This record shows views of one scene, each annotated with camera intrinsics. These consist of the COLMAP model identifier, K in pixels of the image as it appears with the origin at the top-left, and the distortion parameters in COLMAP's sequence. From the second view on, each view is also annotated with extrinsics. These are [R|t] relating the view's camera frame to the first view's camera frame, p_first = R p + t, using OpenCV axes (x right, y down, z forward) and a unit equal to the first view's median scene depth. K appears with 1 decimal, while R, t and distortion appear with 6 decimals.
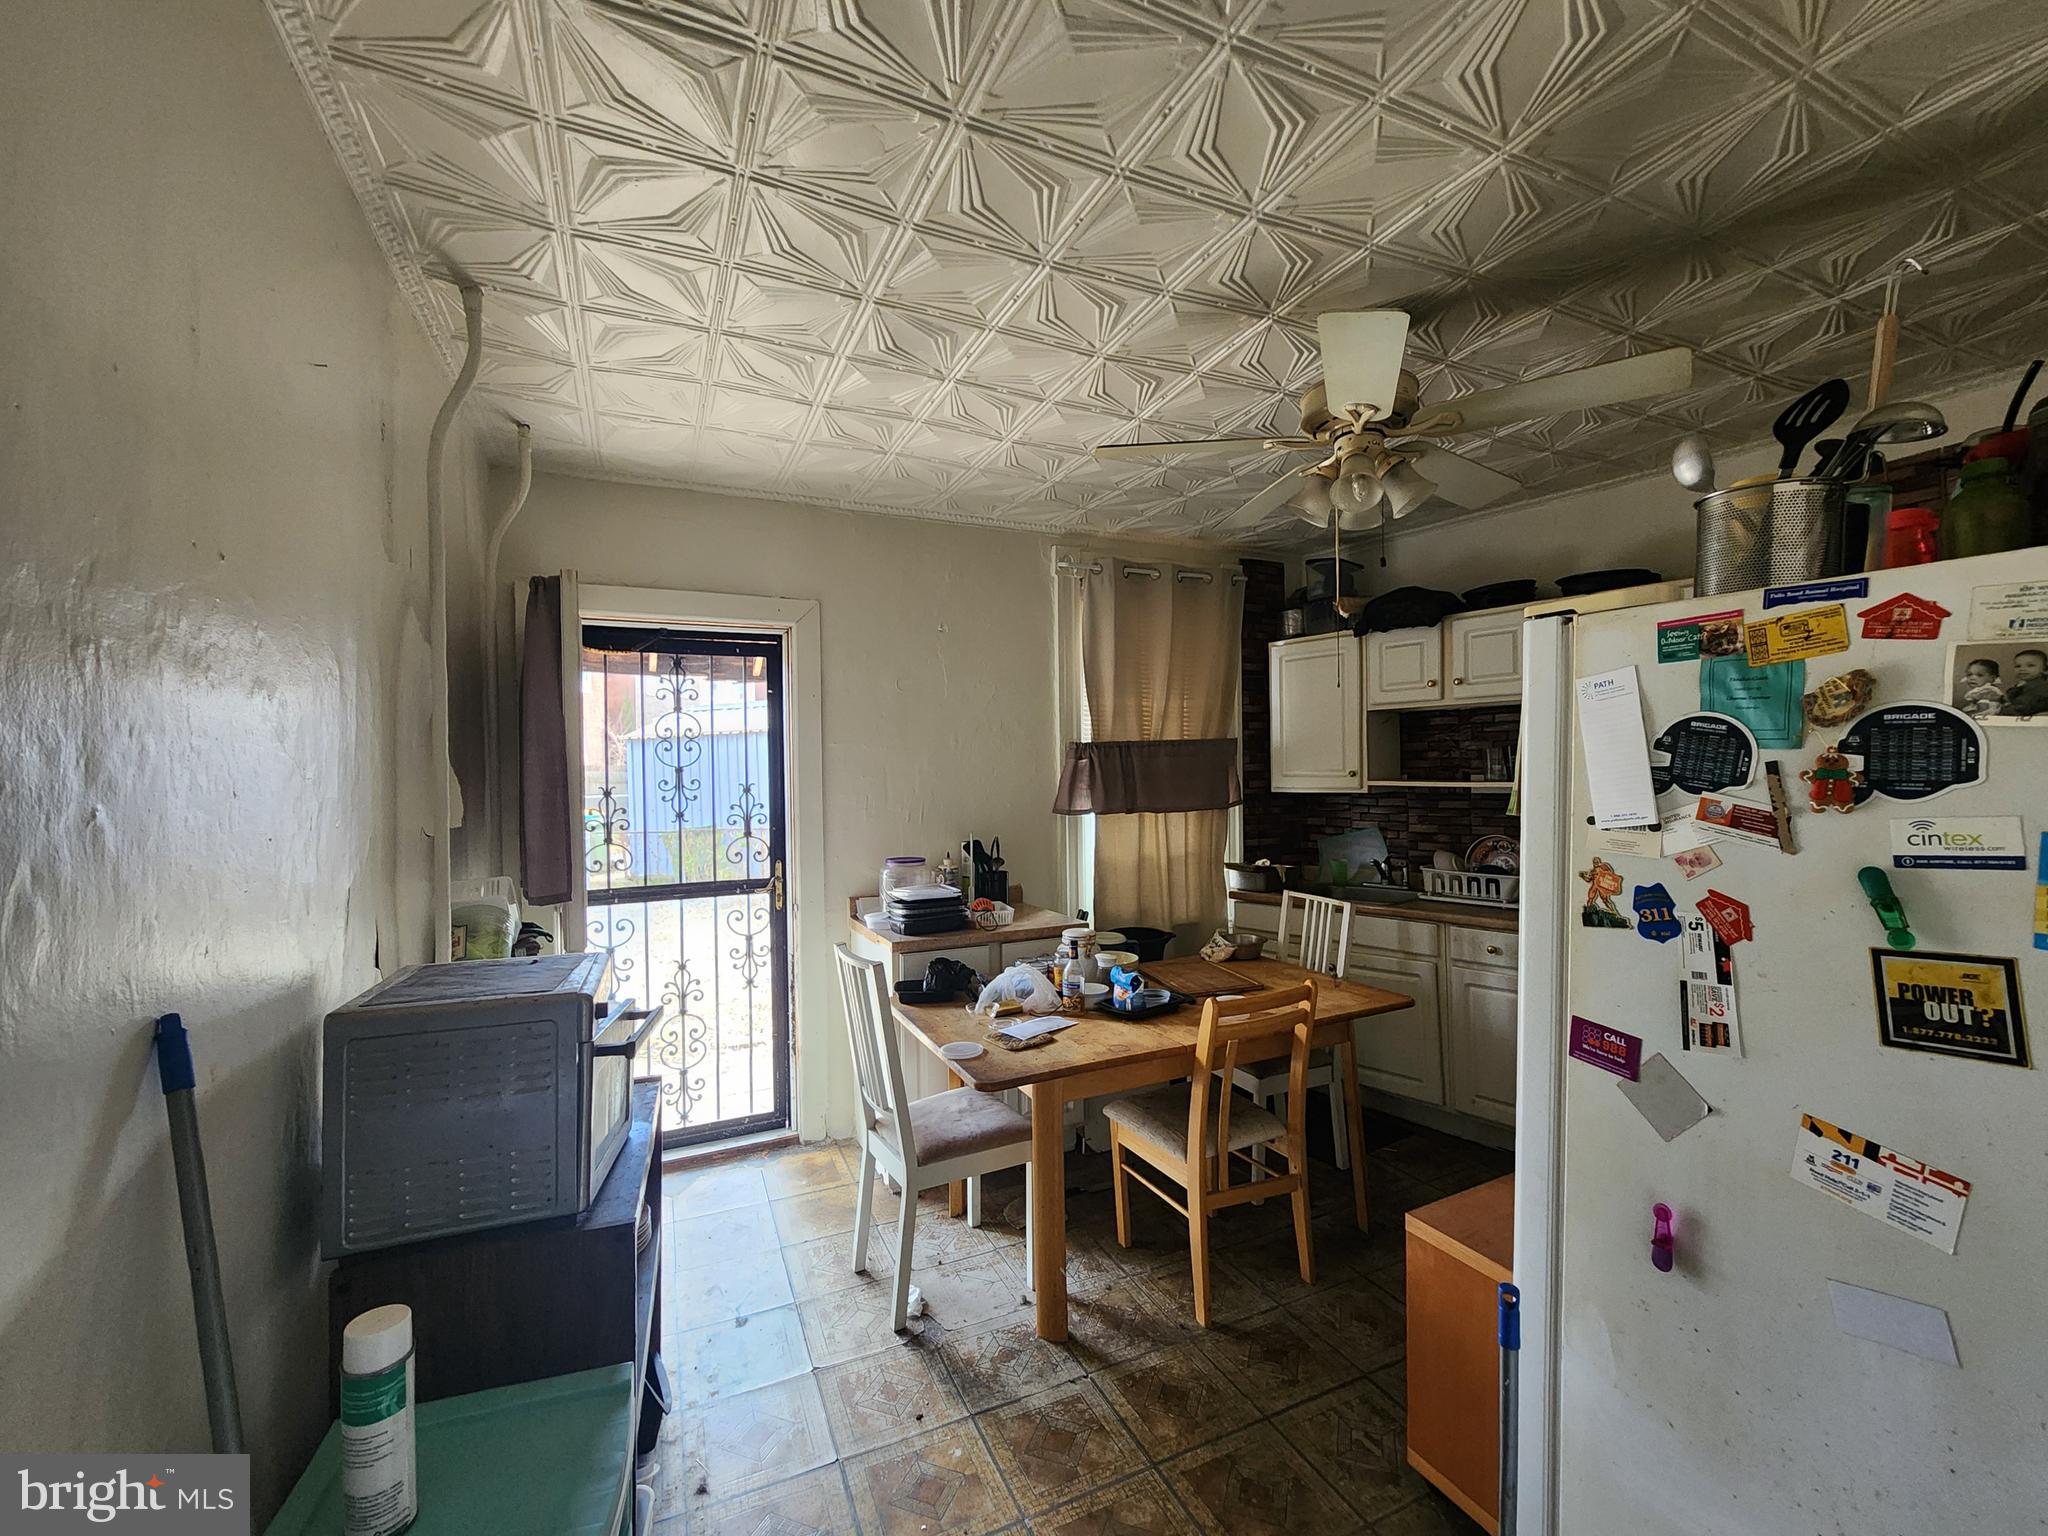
lens RADIAL K [[839.8, 0, 1042.3], [0, 839.8, 775.3], [0, 0, 1]] dist [-0.001078, -0.003112]
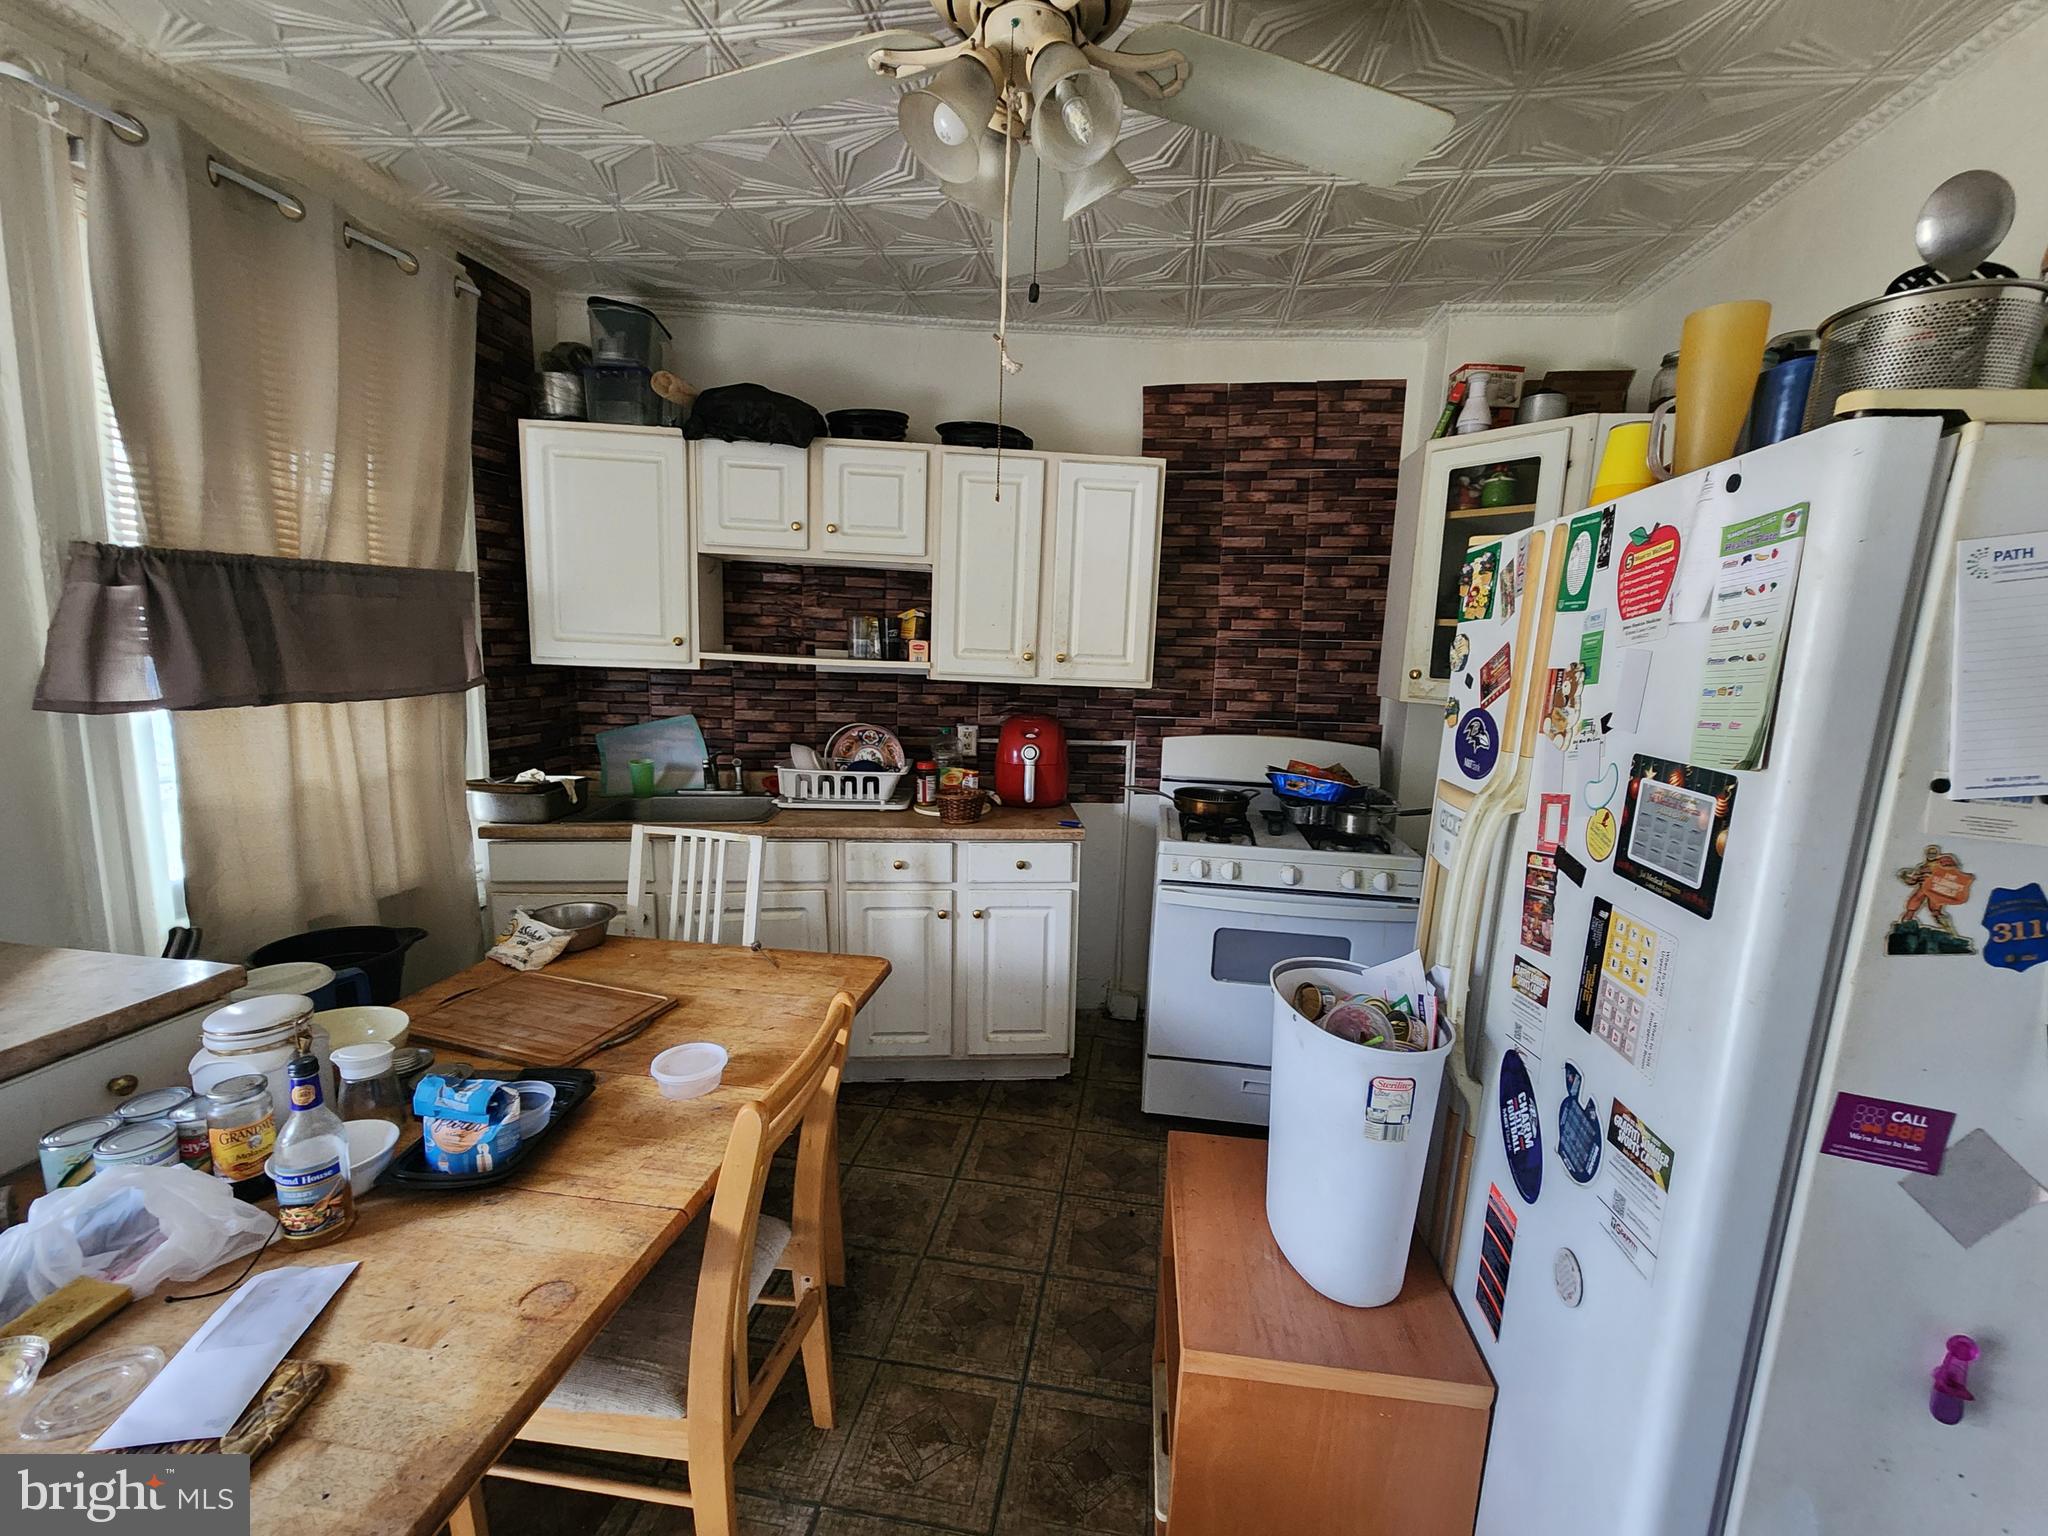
lens RADIAL K [[839.8, 0, 1042.3], [0, 839.8, 775.3], [0, 0, 1]] dist [-0.001078, -0.003112]
pose [[0.552698, -0.092587, 0.828222, -0.056288], [-0.043420, 0.989261, 0.139564, -0.002529], [-0.832250, -0.113098, 0.542743, 0.354579]]
